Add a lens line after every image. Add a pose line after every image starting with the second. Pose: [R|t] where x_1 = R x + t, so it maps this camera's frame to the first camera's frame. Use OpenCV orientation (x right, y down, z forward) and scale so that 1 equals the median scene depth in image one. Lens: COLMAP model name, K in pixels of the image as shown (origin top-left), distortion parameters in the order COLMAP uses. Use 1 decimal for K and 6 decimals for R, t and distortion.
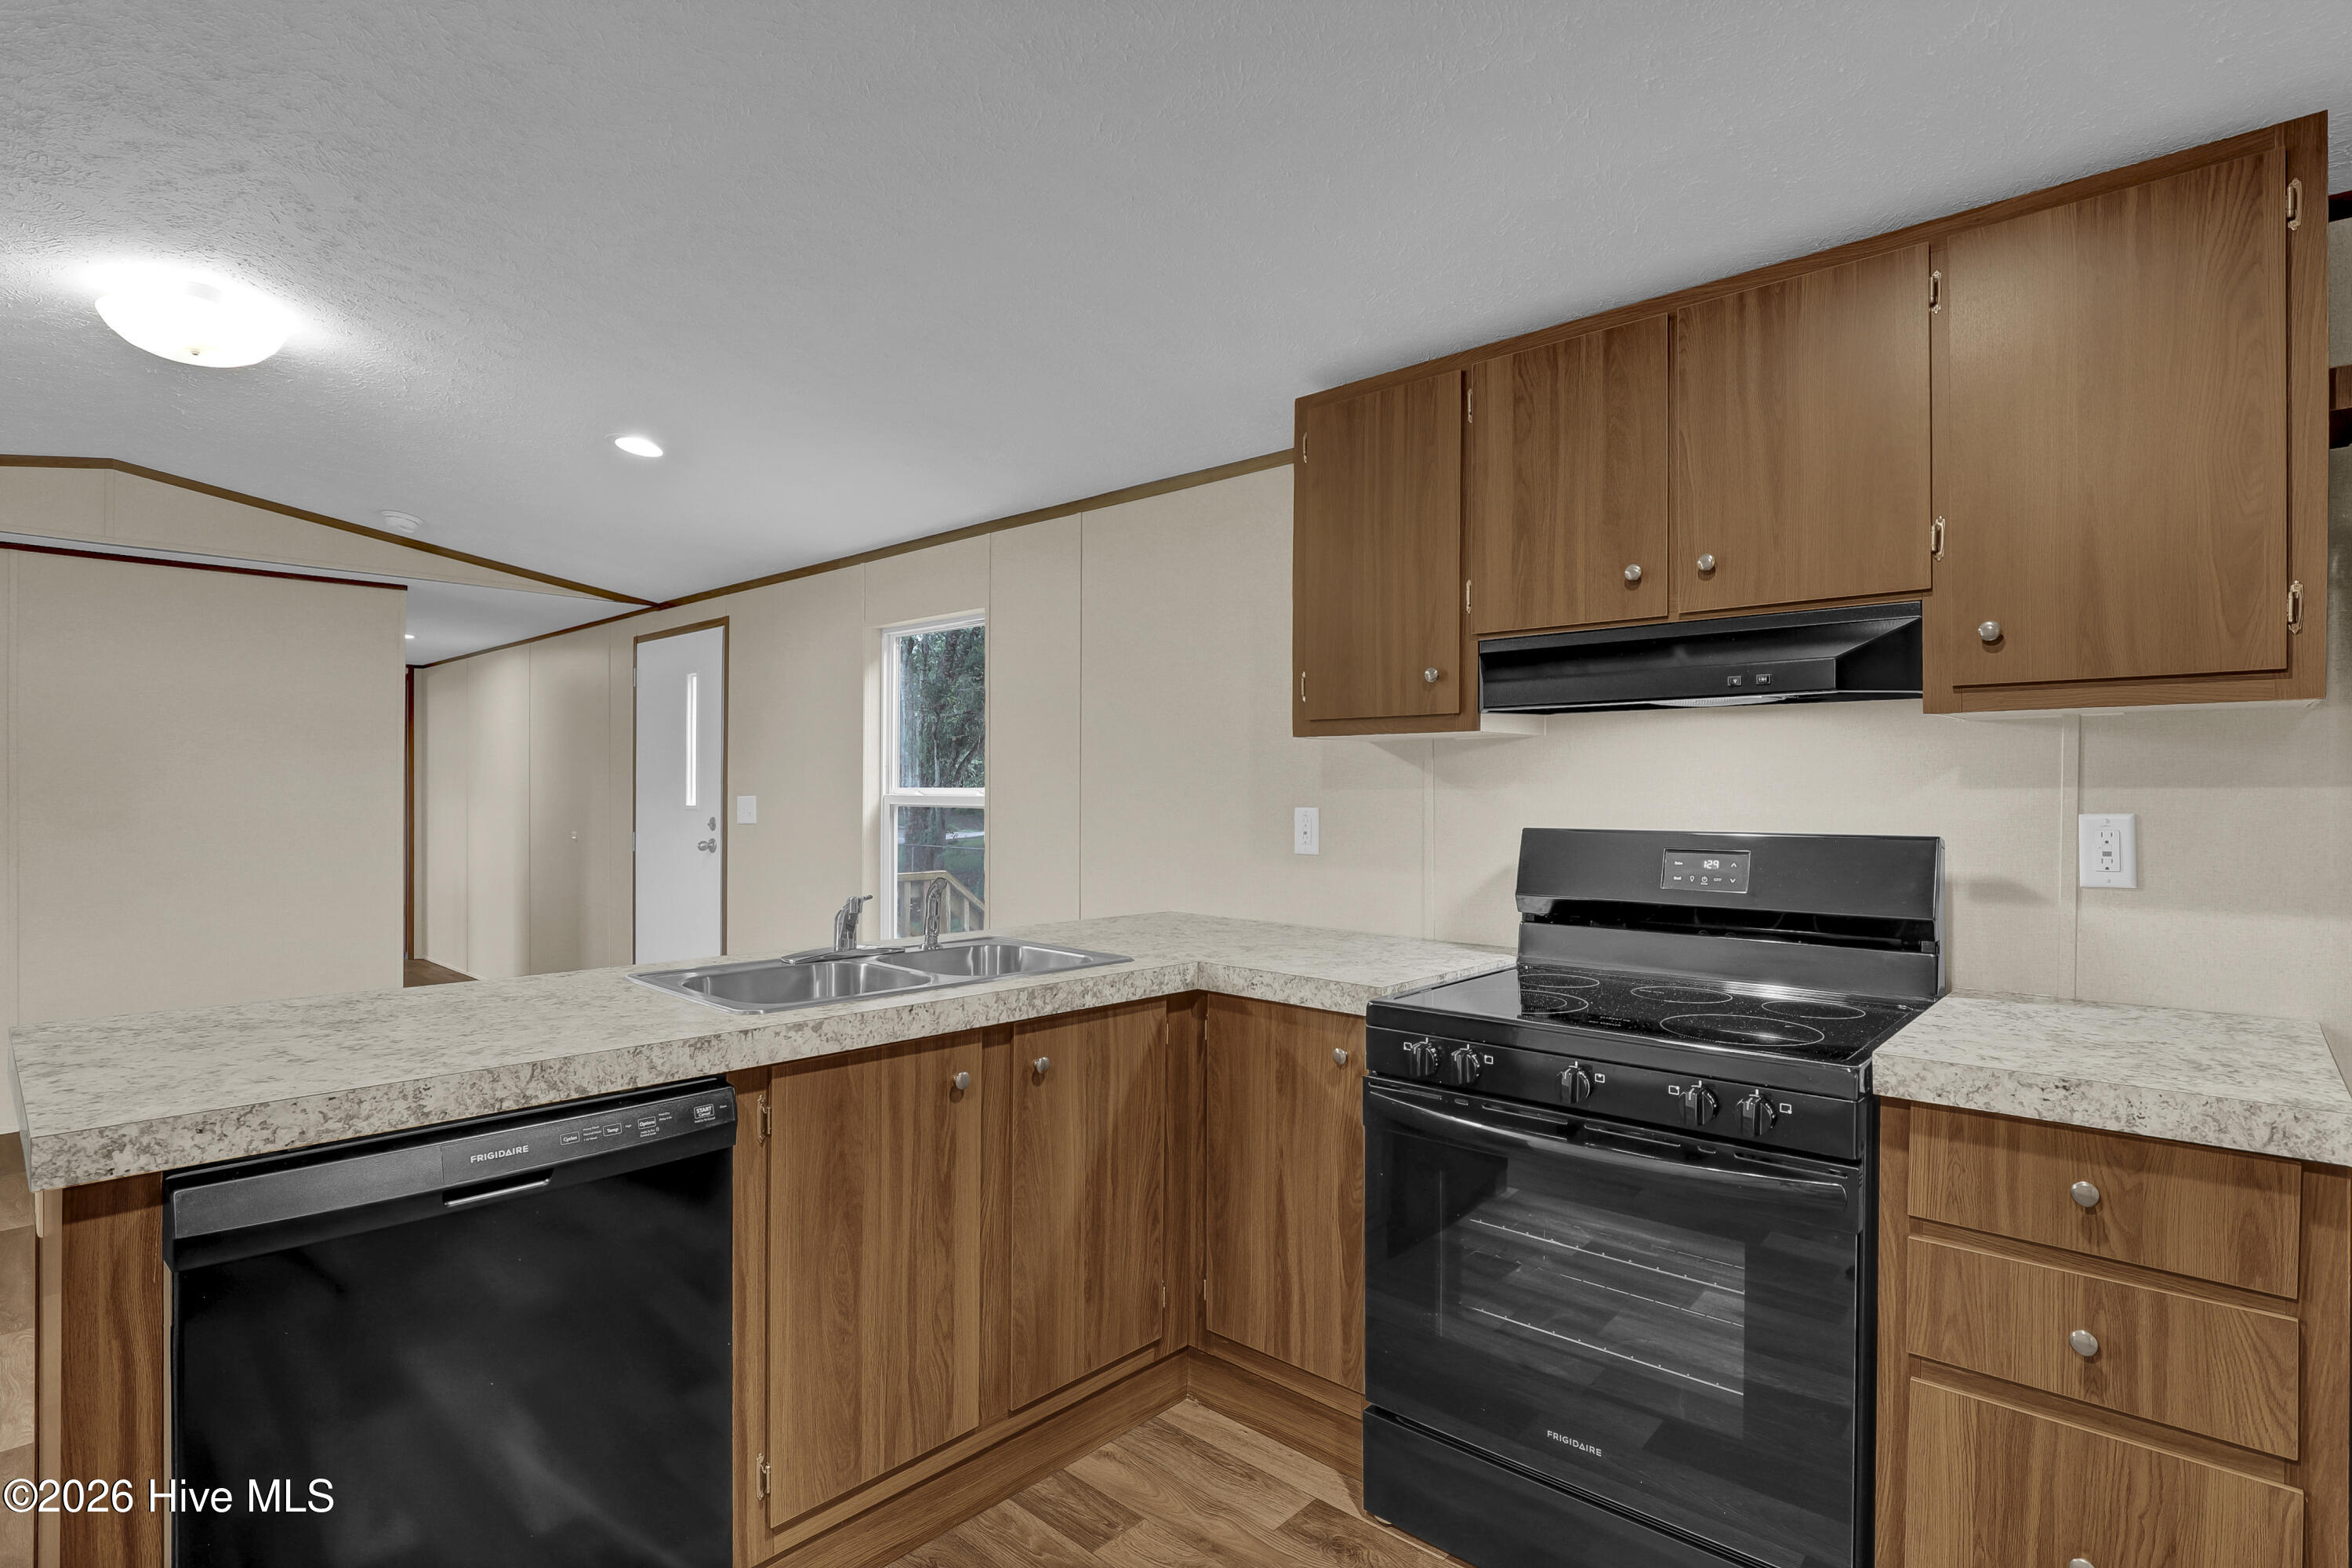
lens RADIAL K [[1125.8, 0, 1206.4], [0, 1125.8, 773.7], [0, 0, 1]] dist [-0.032481, 0.007636]
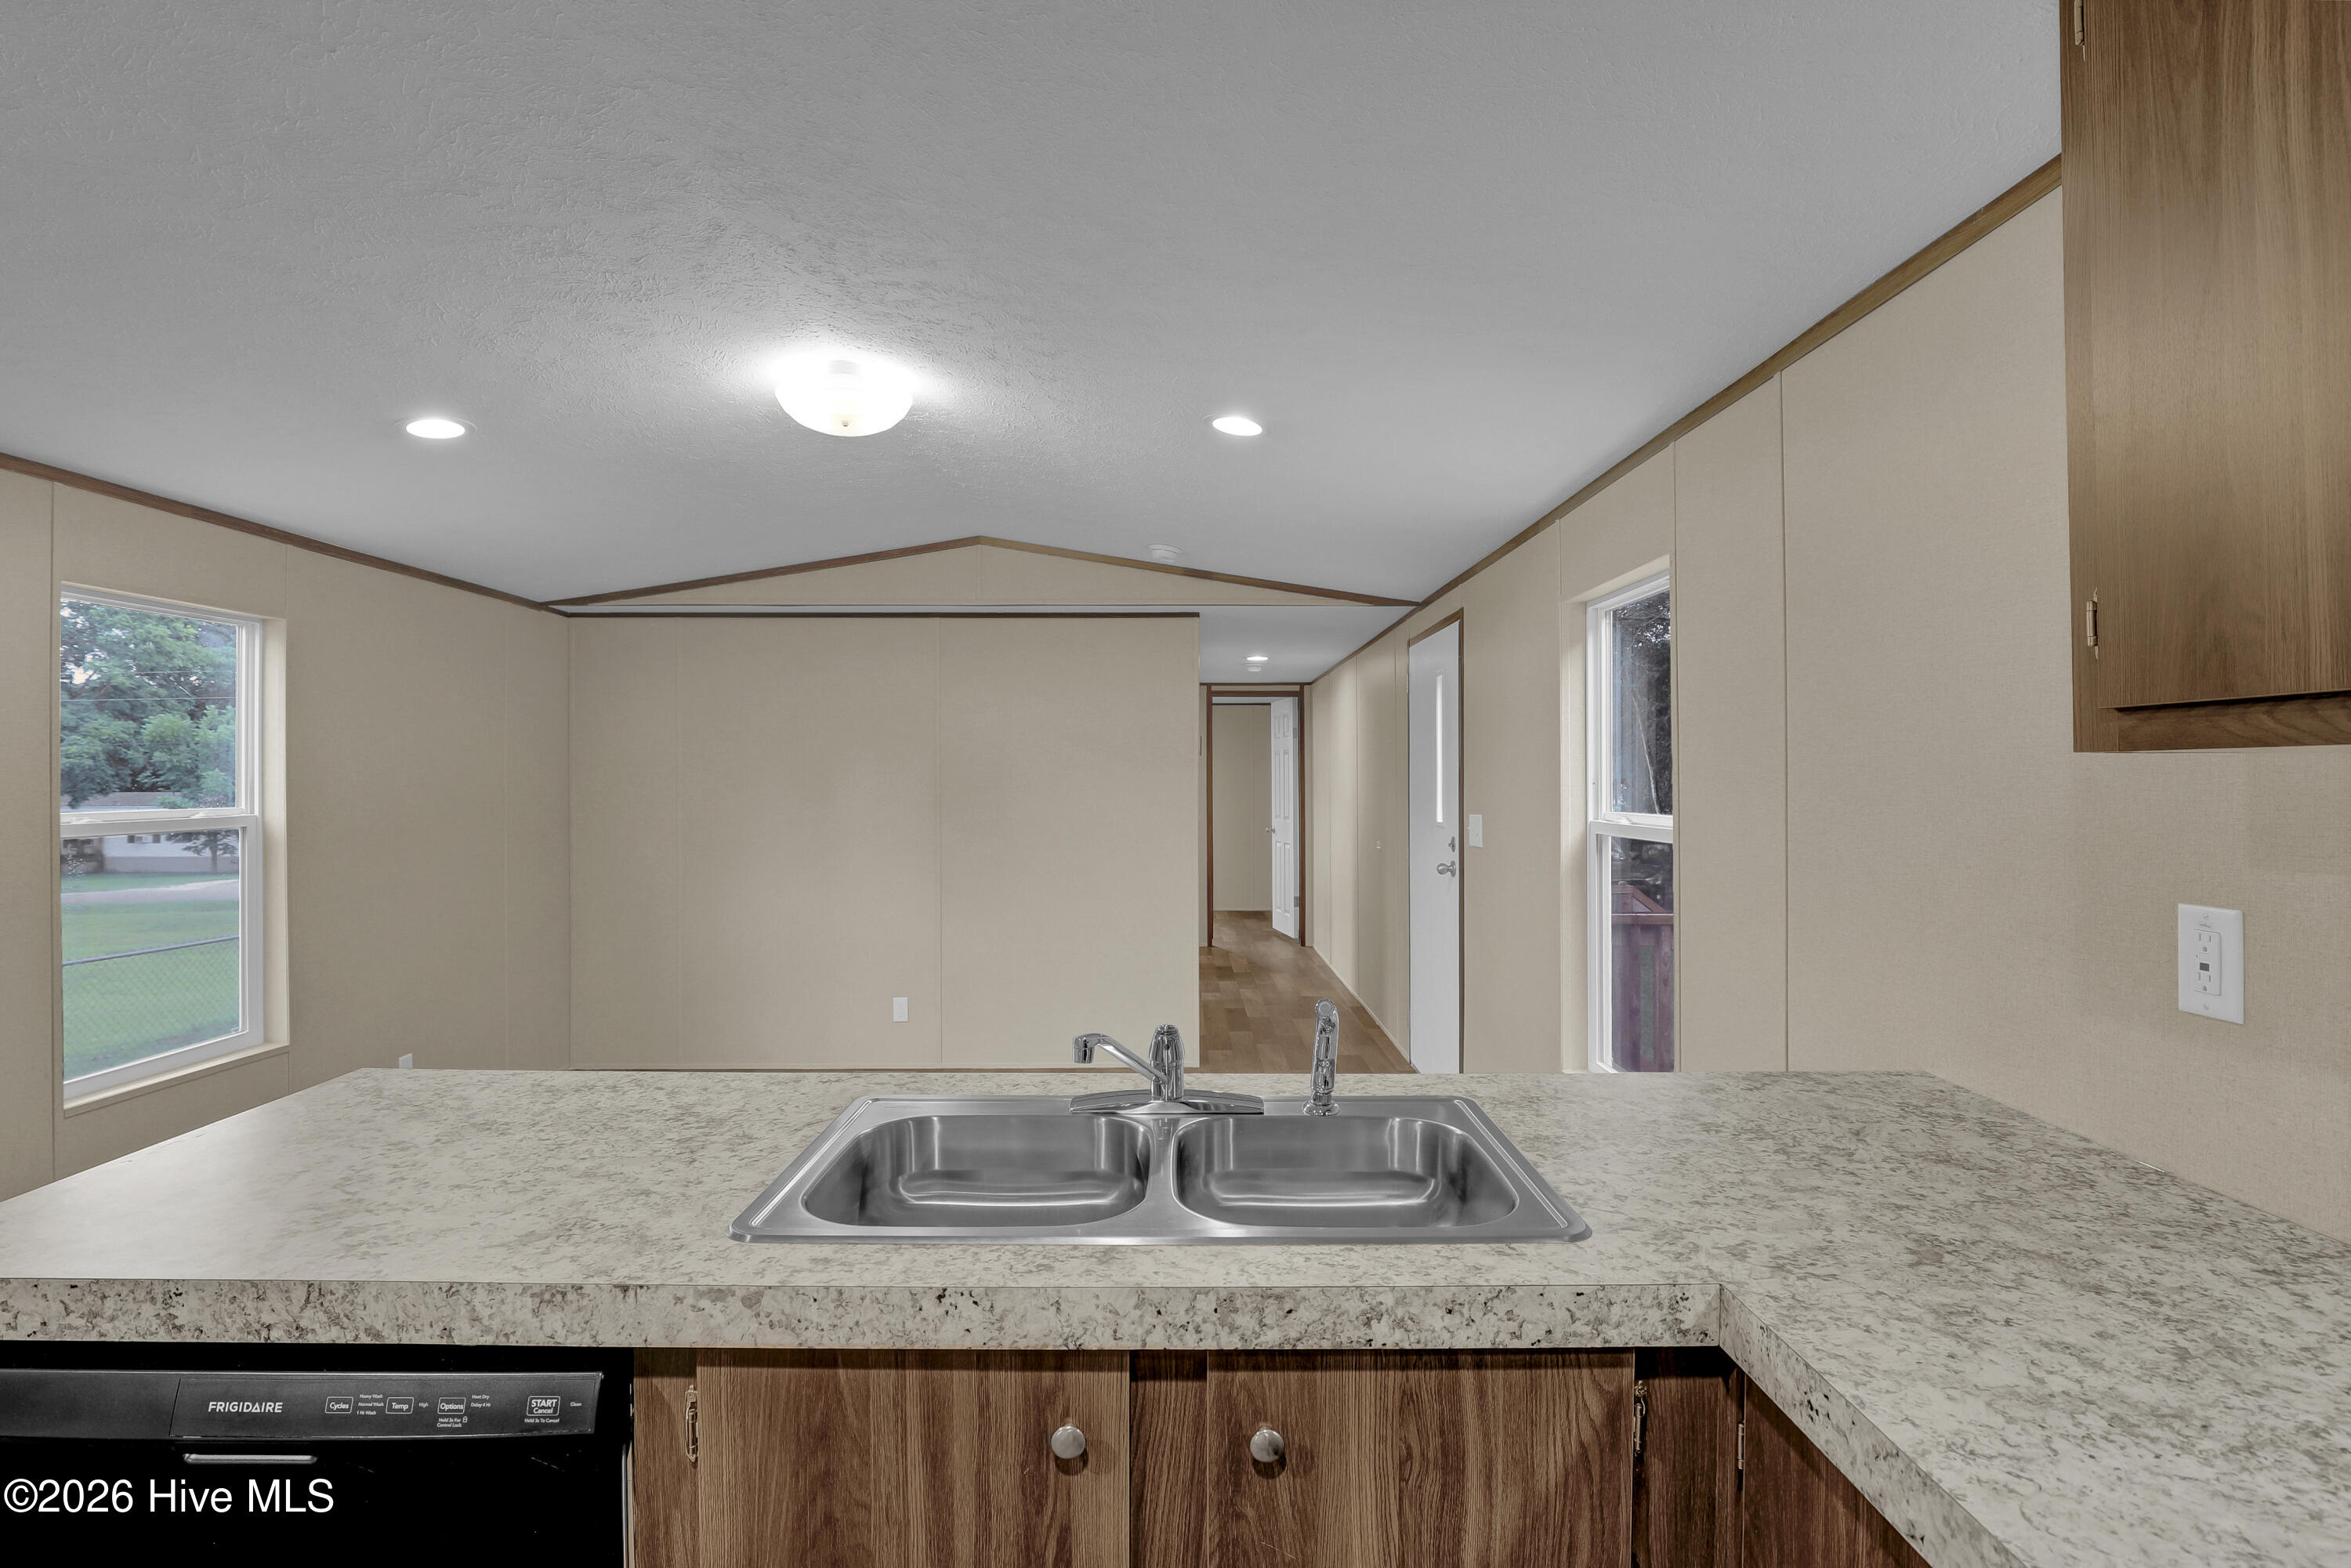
lens RADIAL K [[1125.2, 0, 1205.9], [0, 1125.2, 773.7], [0, 0, 1]] dist [-0.032481, 0.007636]
pose [[0.680382, -0.006810, -0.732826, 0.201162], [0.011744, 0.999930, 0.001610, -0.038177], [0.732763, -0.009702, 0.680414, 0.658925]]
